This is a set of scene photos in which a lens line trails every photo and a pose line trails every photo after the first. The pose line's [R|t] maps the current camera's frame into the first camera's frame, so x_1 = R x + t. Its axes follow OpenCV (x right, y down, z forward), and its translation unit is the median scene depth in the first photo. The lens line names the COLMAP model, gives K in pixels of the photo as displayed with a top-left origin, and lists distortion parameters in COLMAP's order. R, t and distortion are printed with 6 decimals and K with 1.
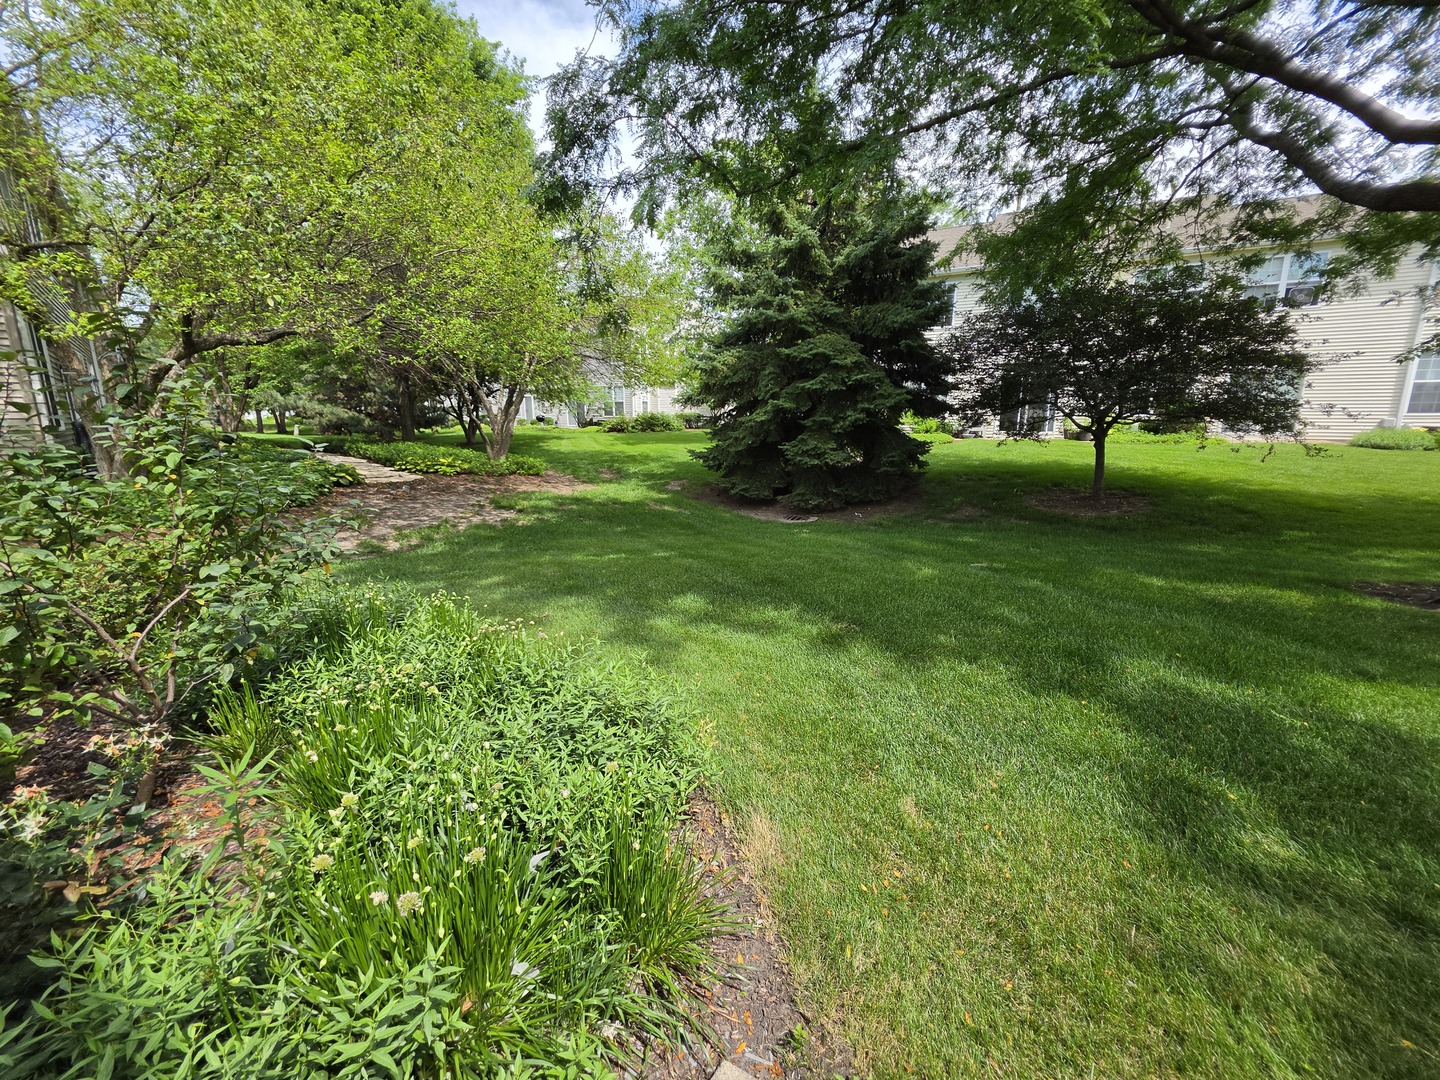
lens RADIAL K [[583.2, 0, 719.8], [0, 583.2, 540.3], [0, 0, 1]] dist [-0.002231, 0.000414]
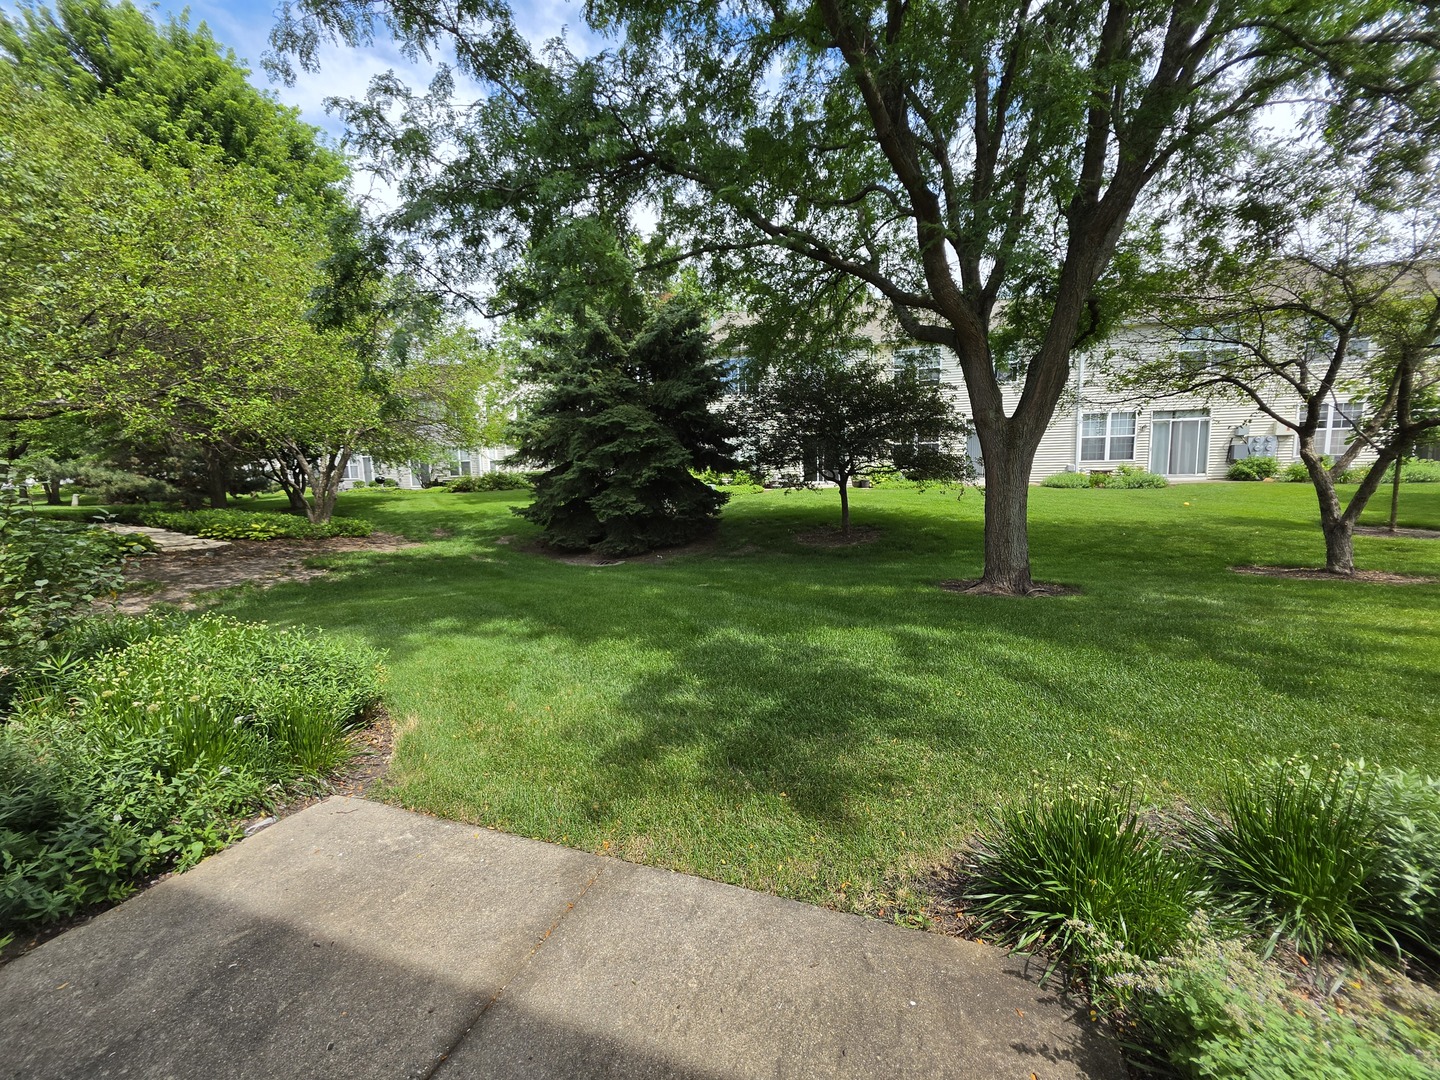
lens RADIAL K [[583.2, 0, 719.8], [0, 583.2, 540.9], [0, 0, 1]] dist [-0.002231, 0.000414]
pose [[0.976167, -0.047597, 0.211738, 0.095968], [0.066339, 0.994397, -0.082307, 0.024997], [-0.206634, 0.094392, 0.973855, -0.141614]]
